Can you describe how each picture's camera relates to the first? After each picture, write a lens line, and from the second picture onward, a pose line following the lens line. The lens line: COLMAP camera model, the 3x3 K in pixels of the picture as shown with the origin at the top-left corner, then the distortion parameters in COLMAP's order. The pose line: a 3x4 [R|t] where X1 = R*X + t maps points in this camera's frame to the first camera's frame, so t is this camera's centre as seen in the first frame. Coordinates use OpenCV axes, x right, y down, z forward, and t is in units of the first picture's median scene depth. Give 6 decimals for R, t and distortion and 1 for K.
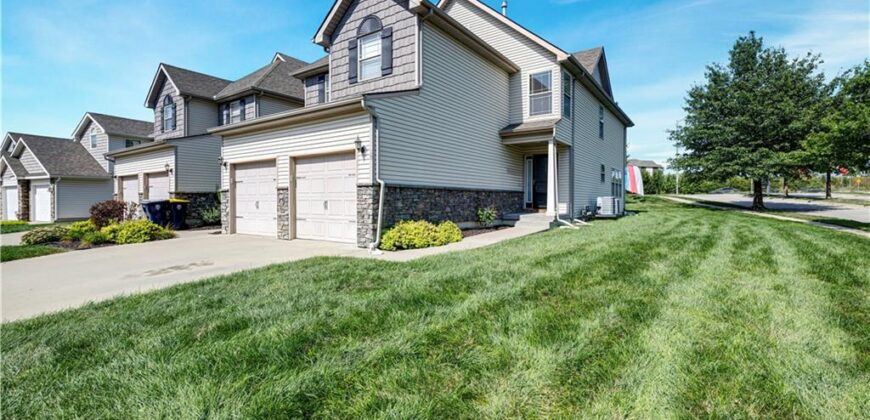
lens RADIAL K [[358.0, 0, 482.5], [0, 358.0, 200.1], [0, 0, 1]] dist [-0.009390, 0.002028]
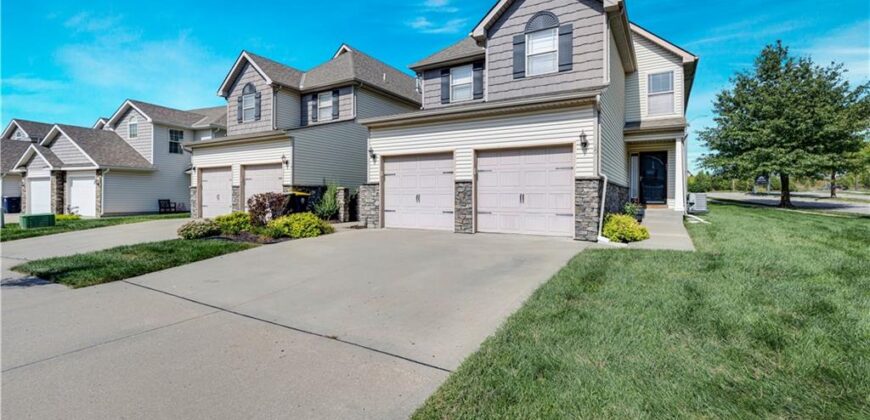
lens RADIAL K [[358.0, 0, 464.3], [0, 358.0, 193.0], [0, 0, 1]] dist [-0.009390, 0.002028]
pose [[0.997617, 0.007774, 0.068556, -0.483427], [-0.006883, 0.999889, -0.013220, 0.009522], [-0.068652, 0.012716, 0.997560, 0.009314]]
